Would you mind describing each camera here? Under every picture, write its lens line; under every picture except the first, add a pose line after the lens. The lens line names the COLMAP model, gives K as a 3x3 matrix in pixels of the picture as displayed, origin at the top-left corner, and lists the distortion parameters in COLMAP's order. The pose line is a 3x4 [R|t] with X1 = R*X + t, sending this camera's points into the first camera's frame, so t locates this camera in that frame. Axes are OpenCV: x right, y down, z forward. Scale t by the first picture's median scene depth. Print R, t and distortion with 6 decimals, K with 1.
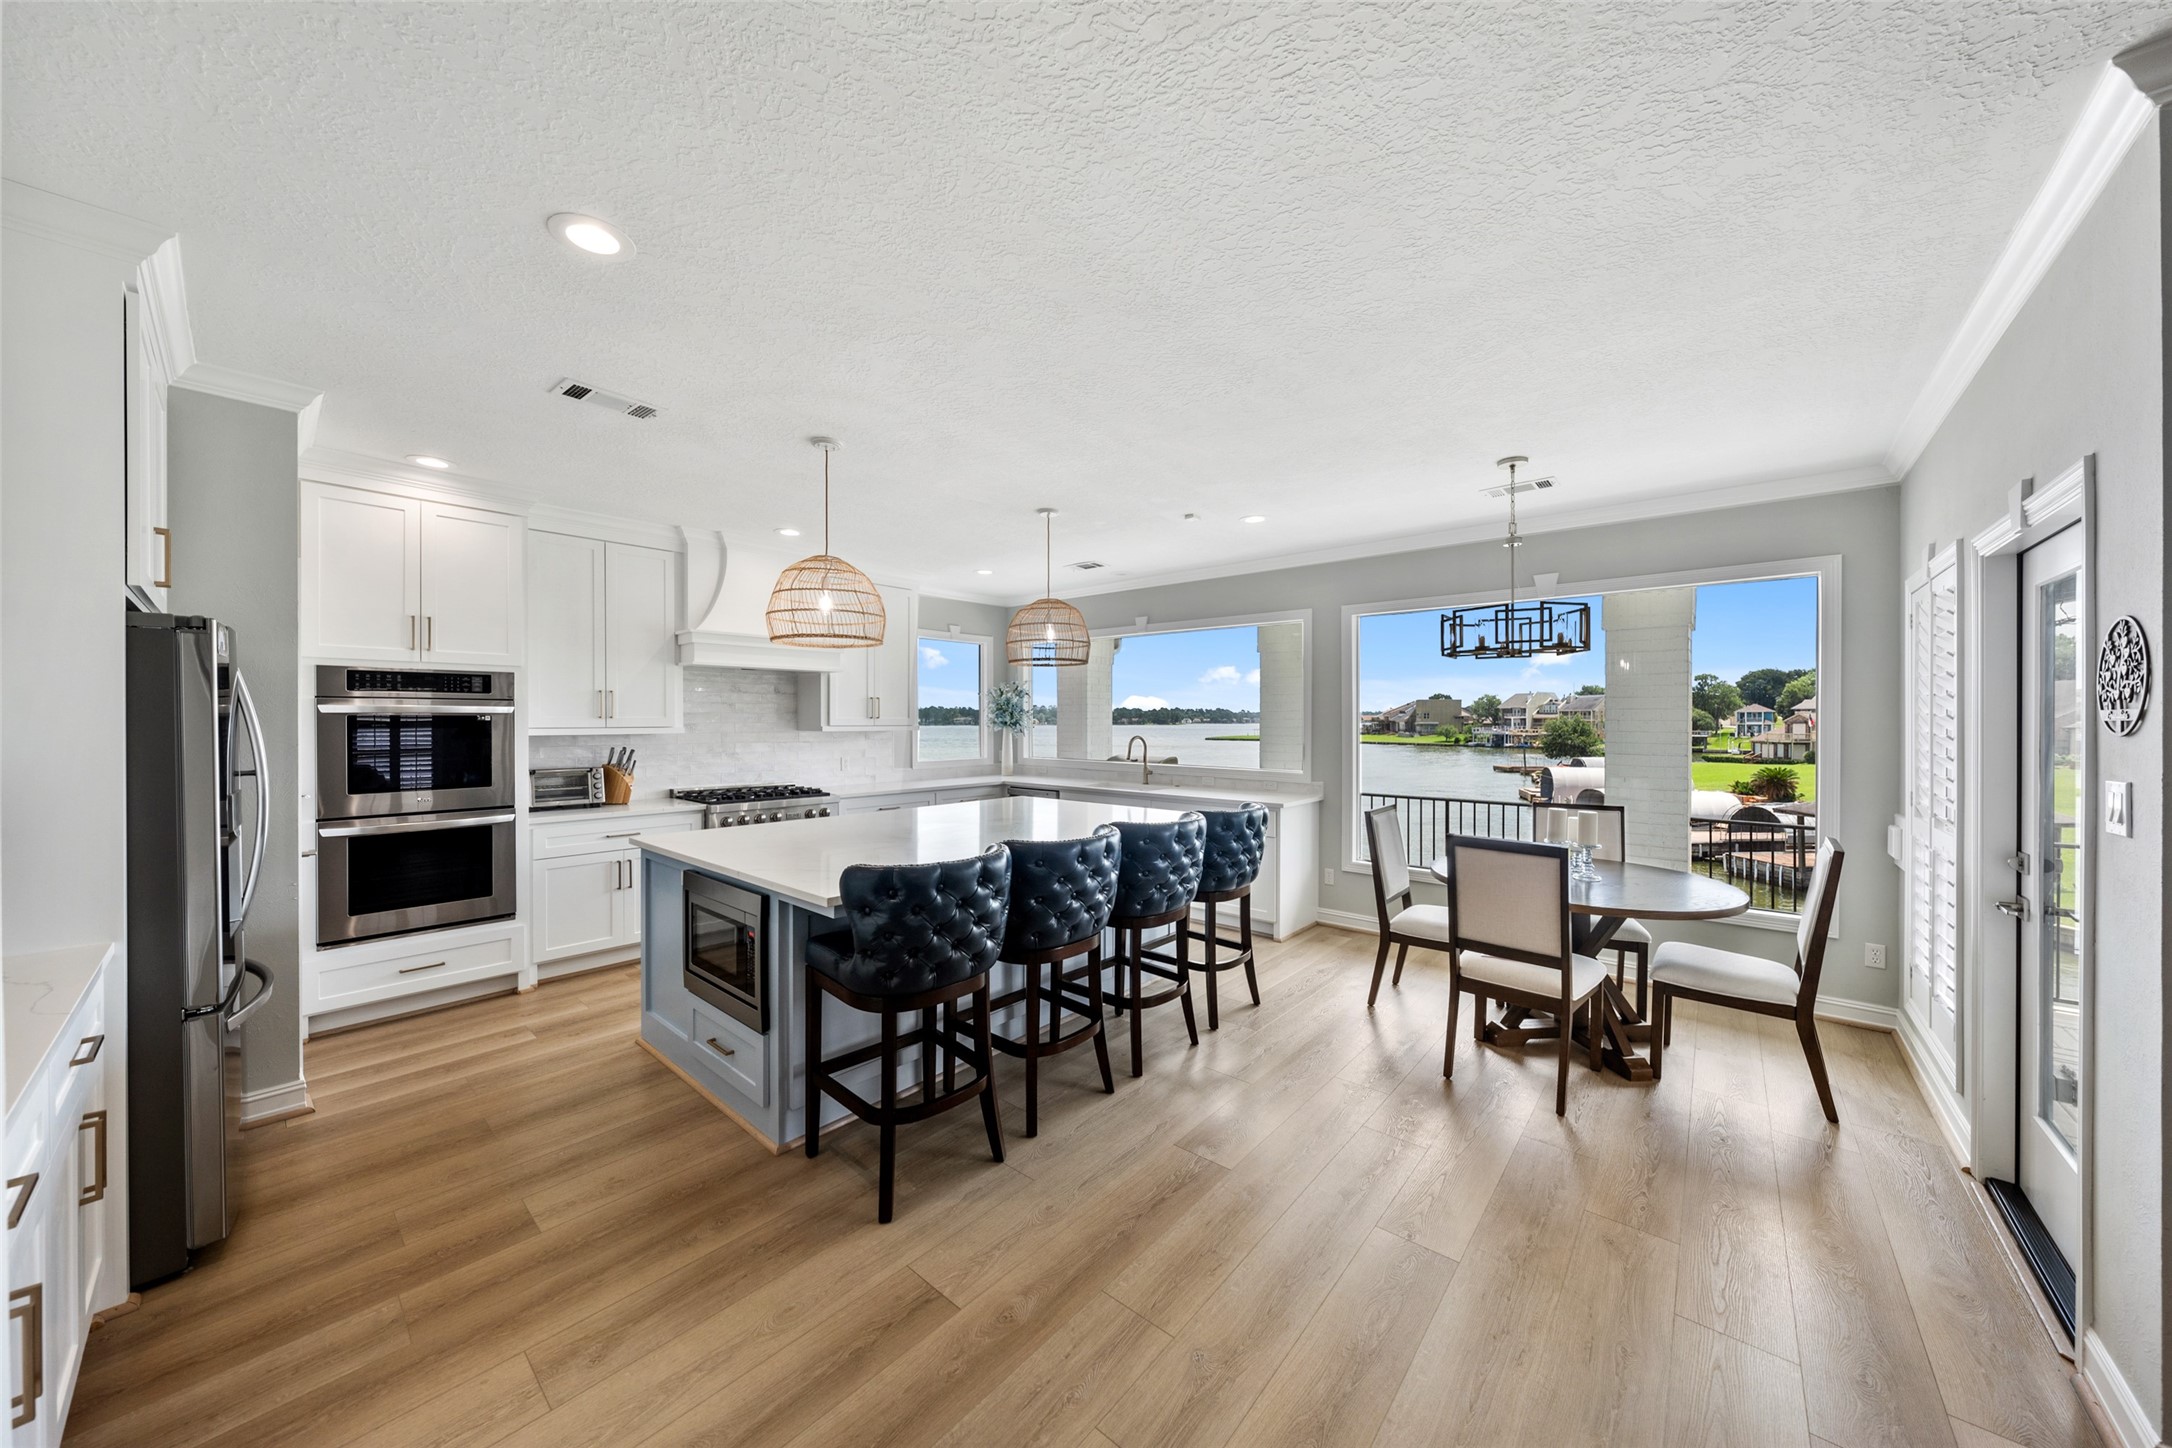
lens RADIAL K [[738.0, 0, 1086.0], [0, 738.0, 724.0], [0, 0, 1]] dist [-0.000260, -0.000068]
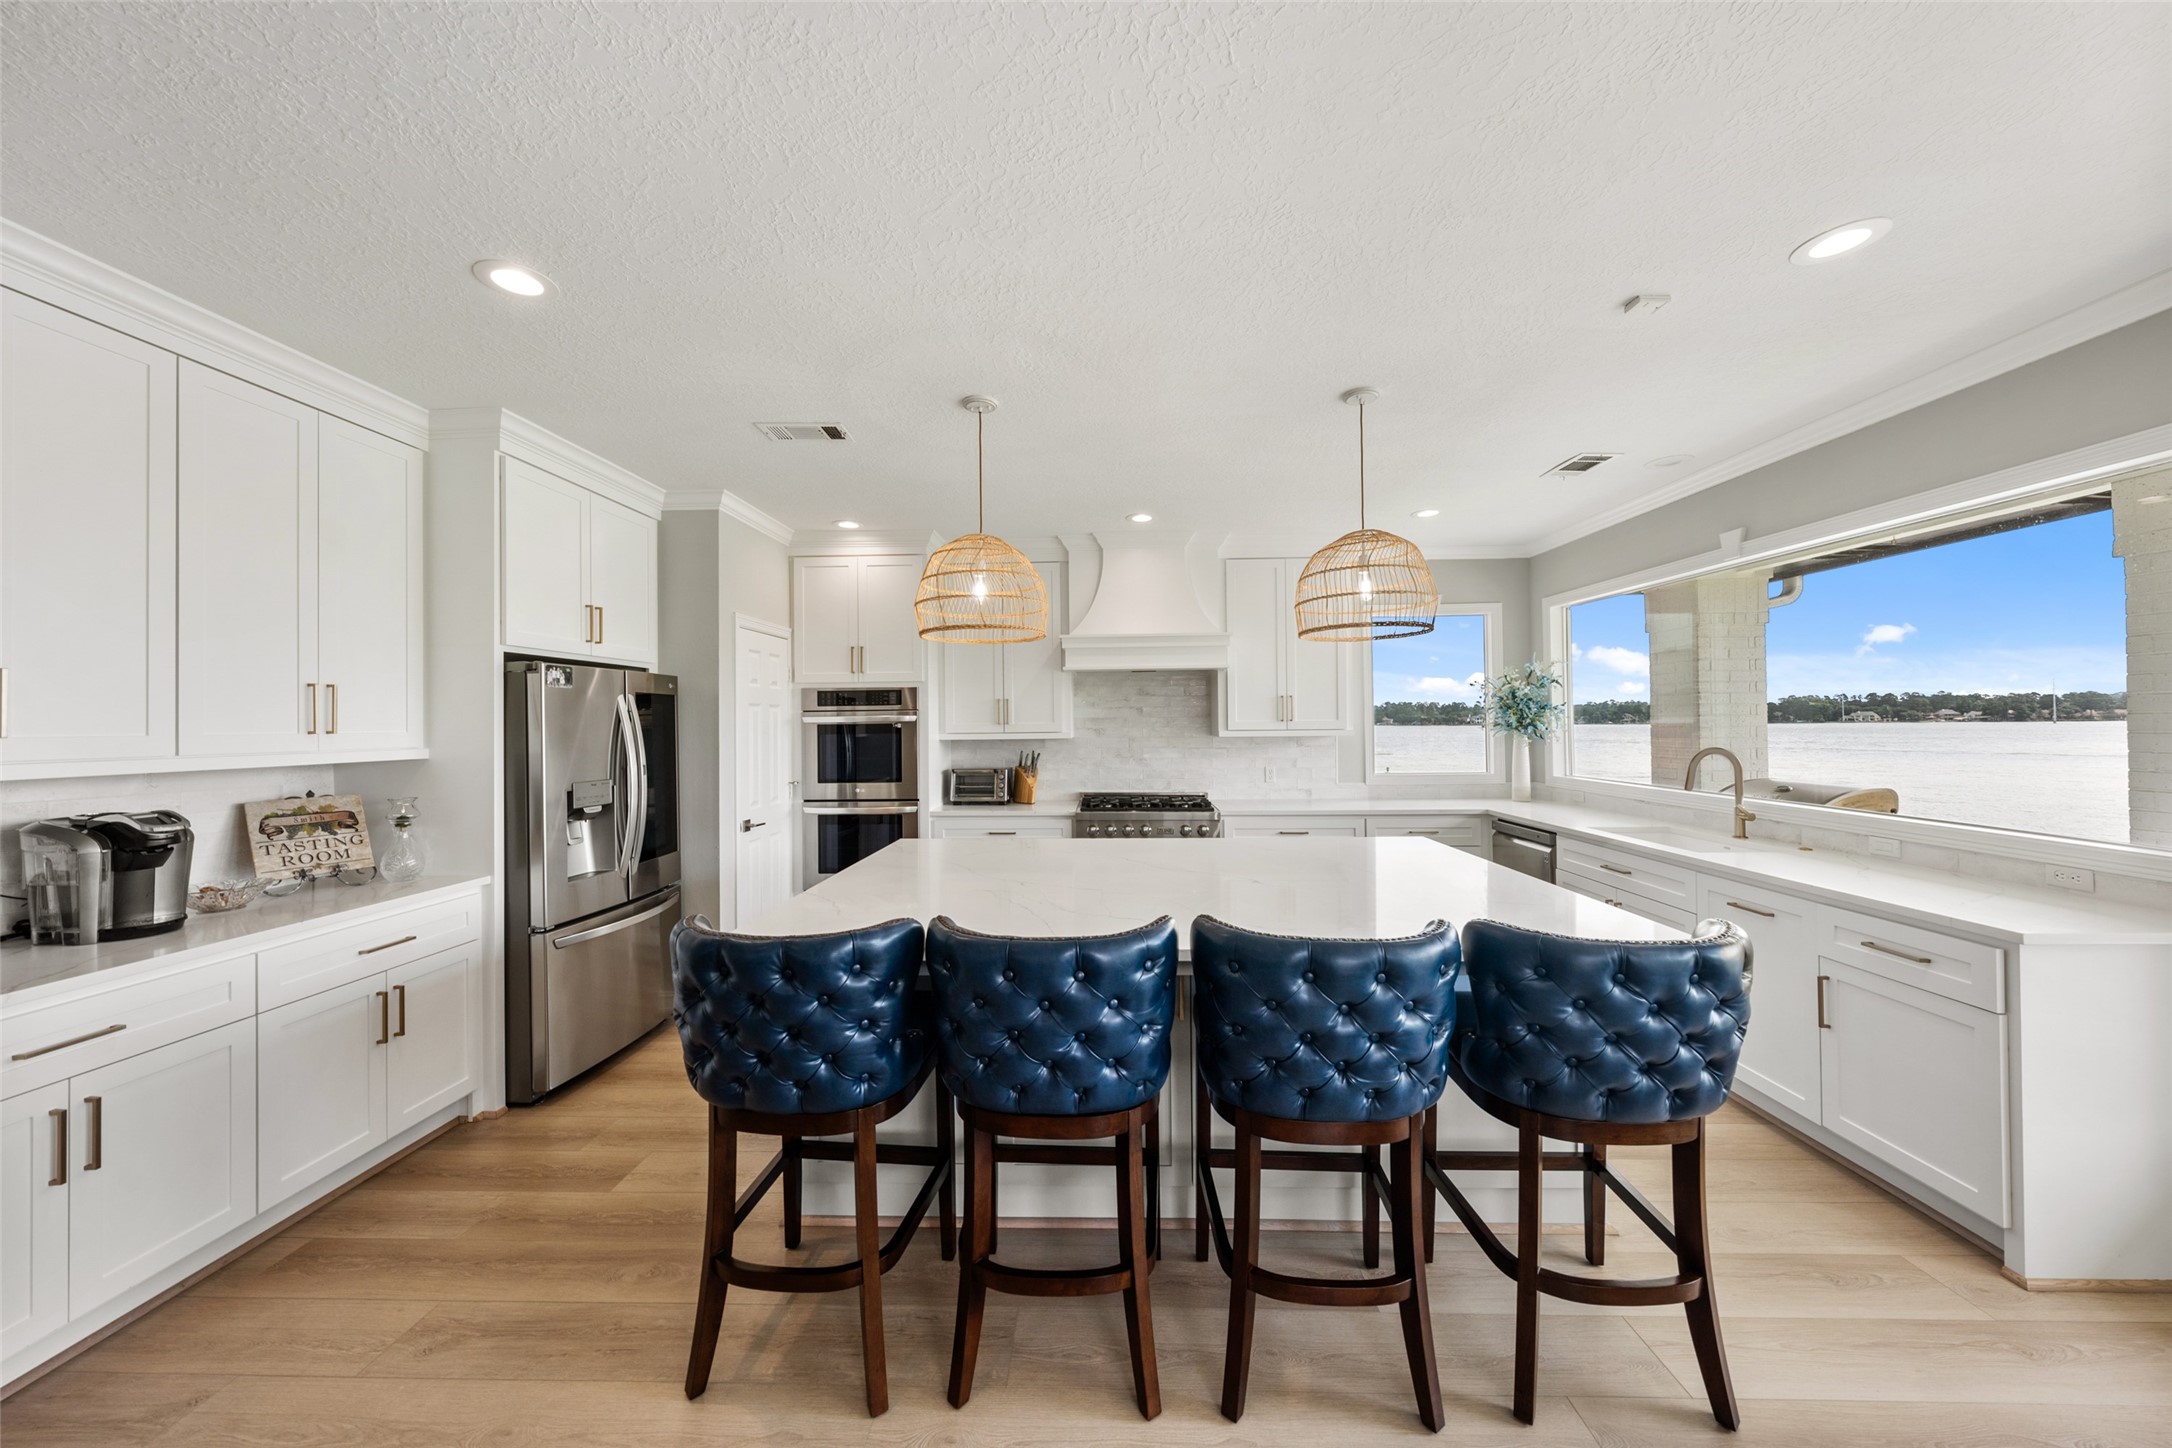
lens RADIAL K [[739.3, 0, 1088.8], [0, 739.3, 717.4], [0, 0, 1]] dist [-0.002318, -0.000062]
pose [[0.631257, -0.012460, -0.775473, 0.267569], [0.006343, 0.999920, -0.010903, -0.004983], [0.775548, 0.001964, 0.631286, 0.386945]]
